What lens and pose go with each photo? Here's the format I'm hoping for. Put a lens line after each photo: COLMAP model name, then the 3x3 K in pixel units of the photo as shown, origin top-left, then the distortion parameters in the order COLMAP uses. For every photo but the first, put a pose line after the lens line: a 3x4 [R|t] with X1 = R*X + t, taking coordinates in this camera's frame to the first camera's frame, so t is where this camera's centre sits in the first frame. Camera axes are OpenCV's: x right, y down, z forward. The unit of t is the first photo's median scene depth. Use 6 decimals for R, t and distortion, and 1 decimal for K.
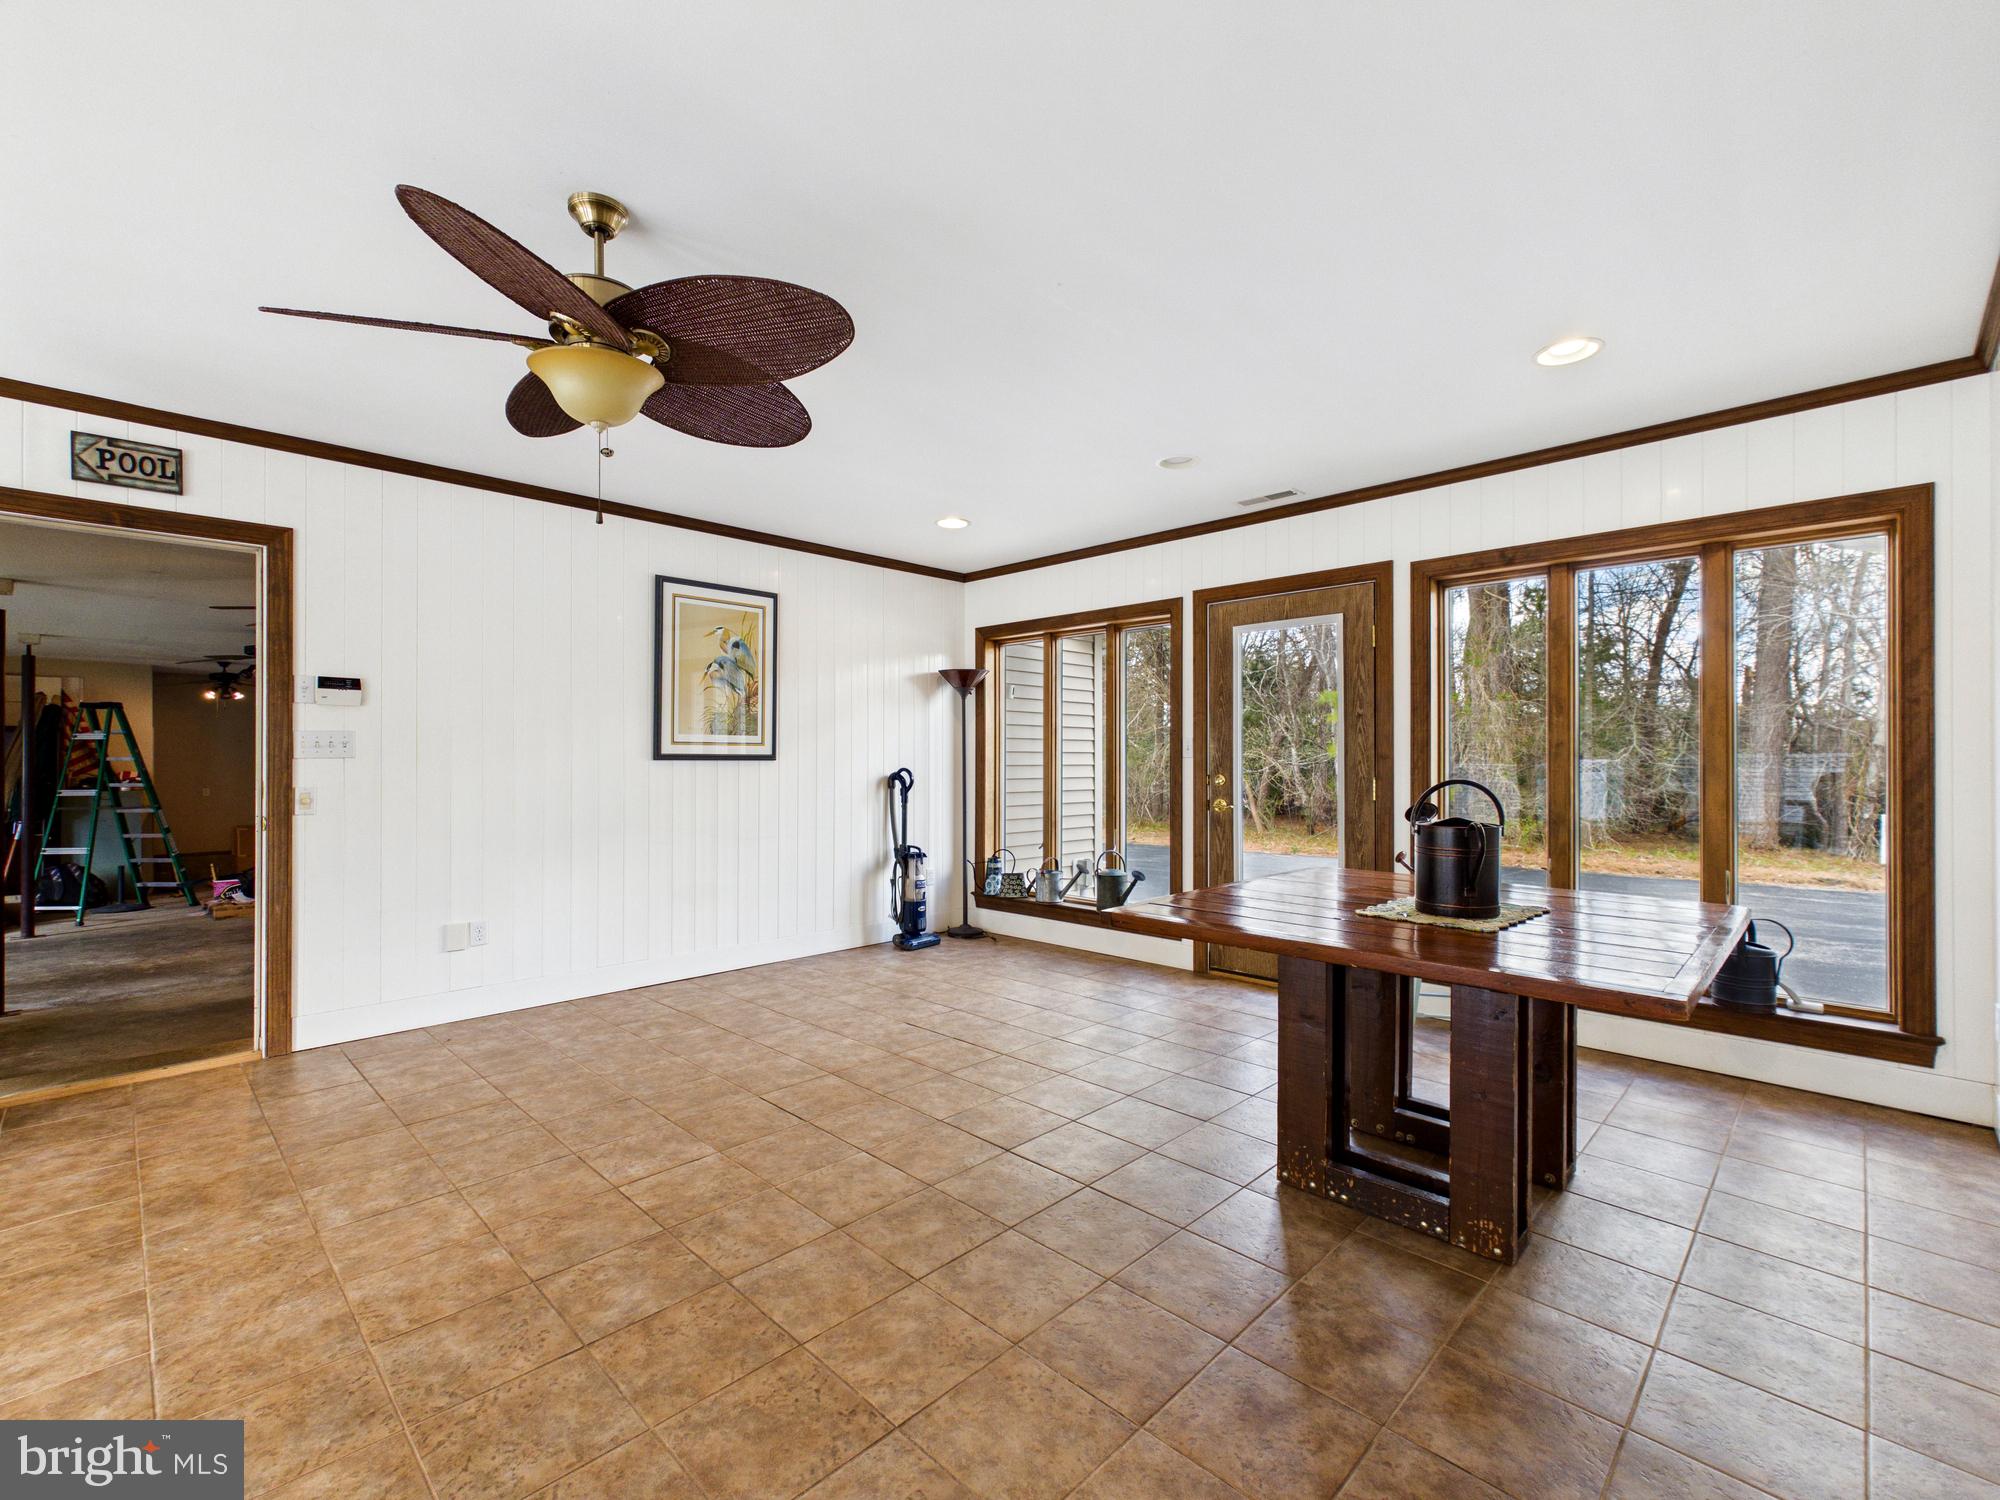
lens RADIAL K [[880.1, 0, 1002.1], [0, 880.1, 749.3], [0, 0, 1]] dist [-0.000527, 0.000614]
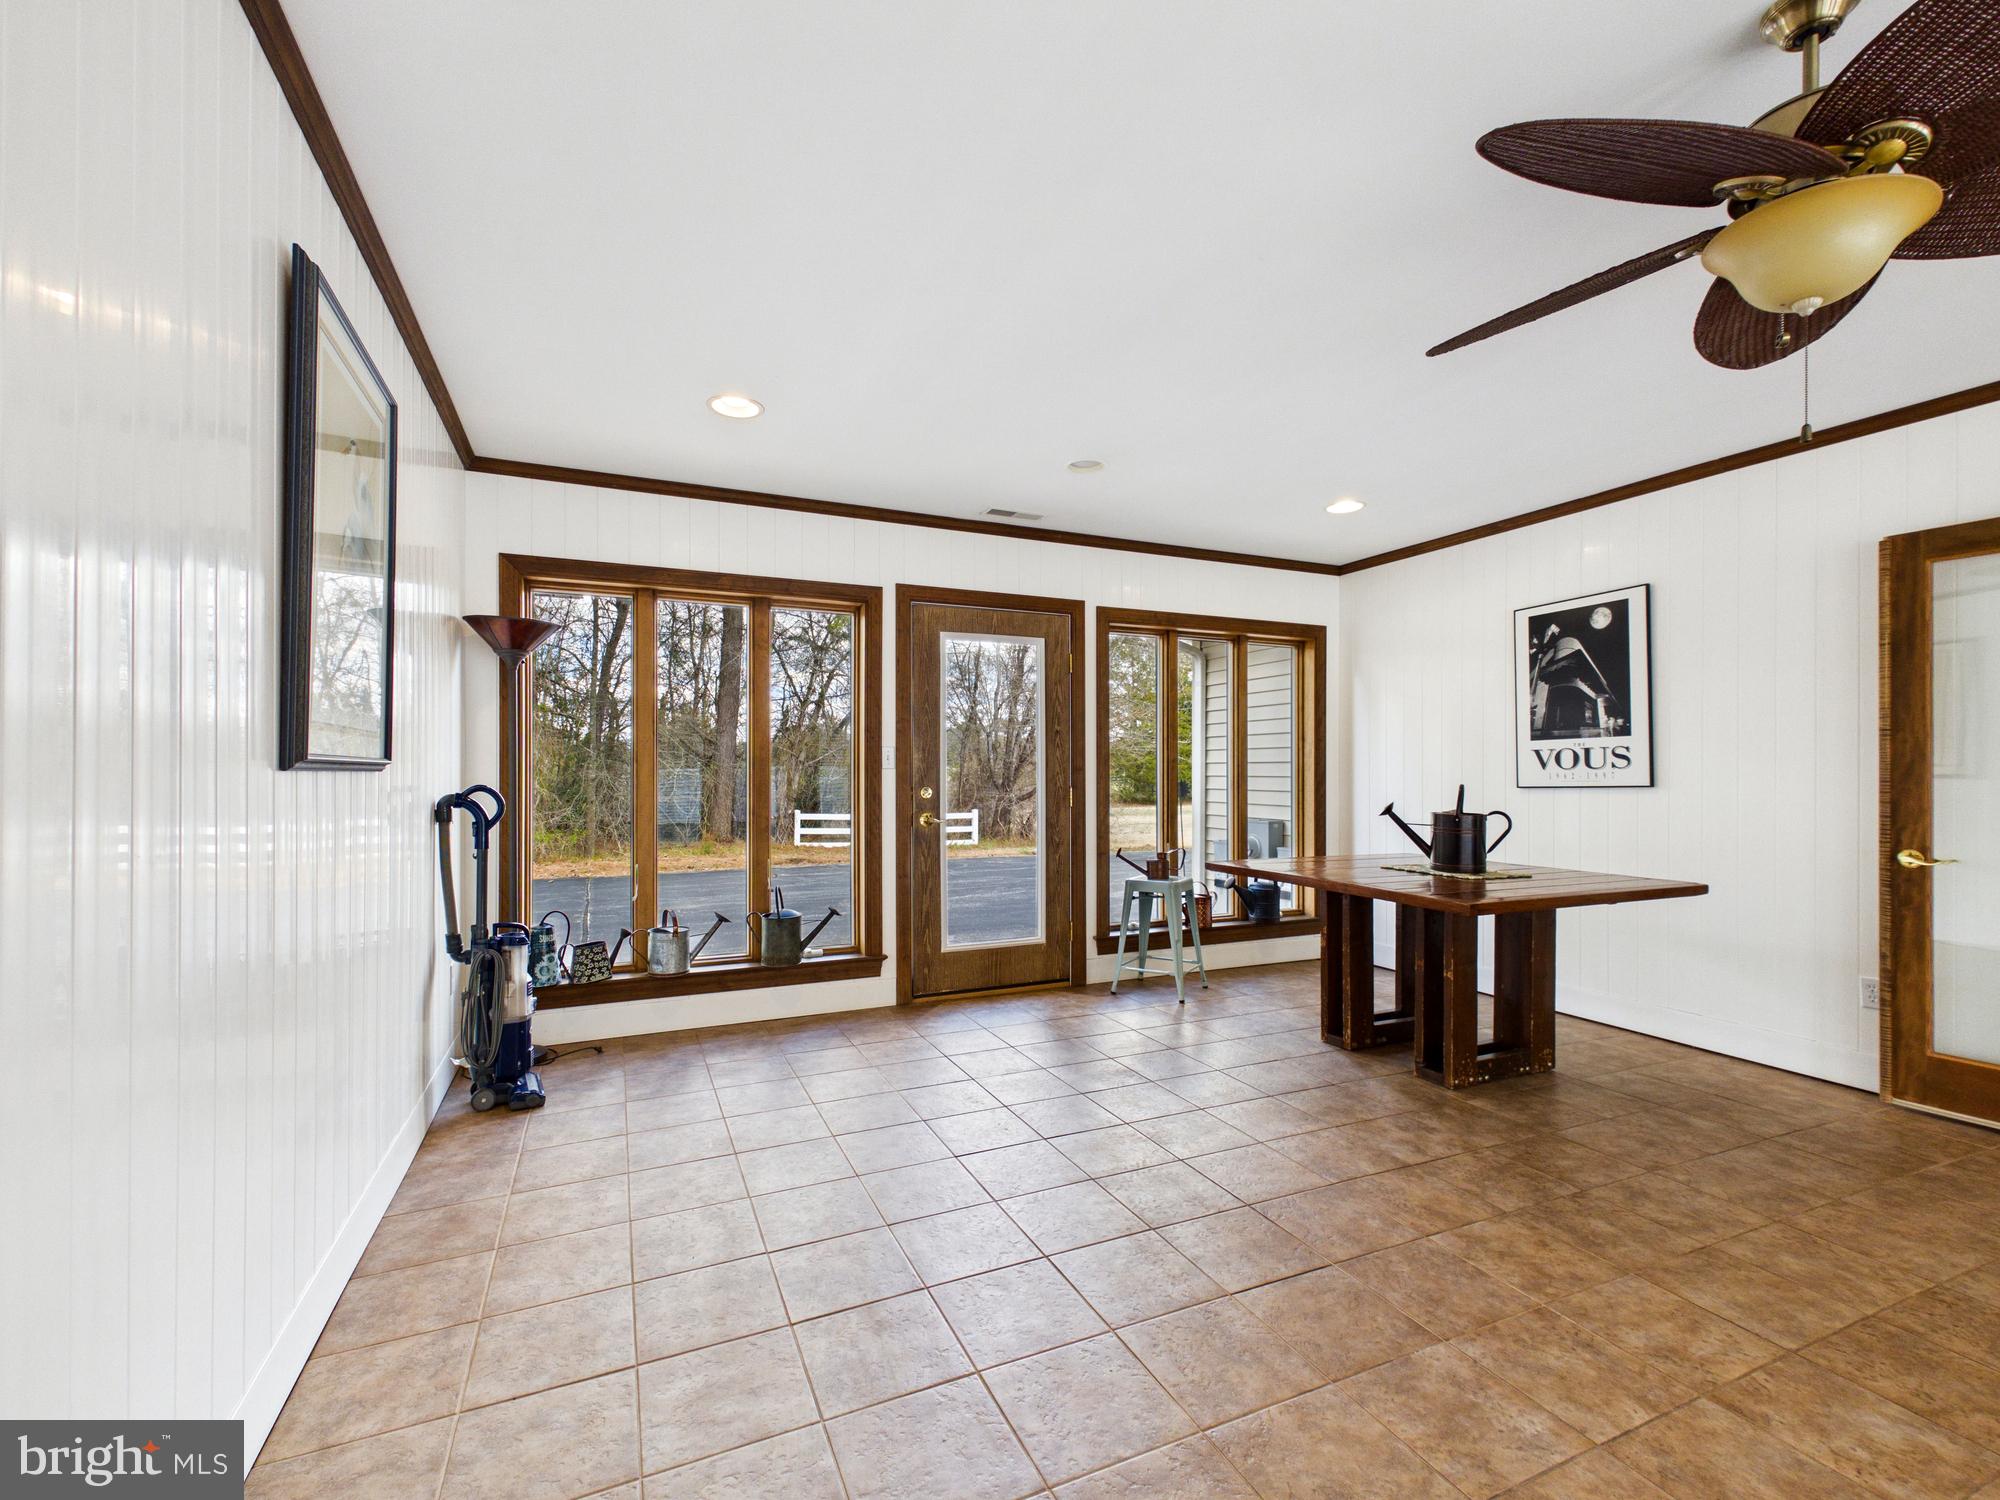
lens RADIAL K [[880.1, 0, 997.5], [0, 880.1, 763.6], [0, 0, 1]] dist [-0.000527, 0.000614]
pose [[0.370438, 0.007768, 0.928825, -0.662450], [-0.011231, 0.999929, -0.003883, 0.007583], [-0.928789, -0.008993, 0.370499, 0.650610]]
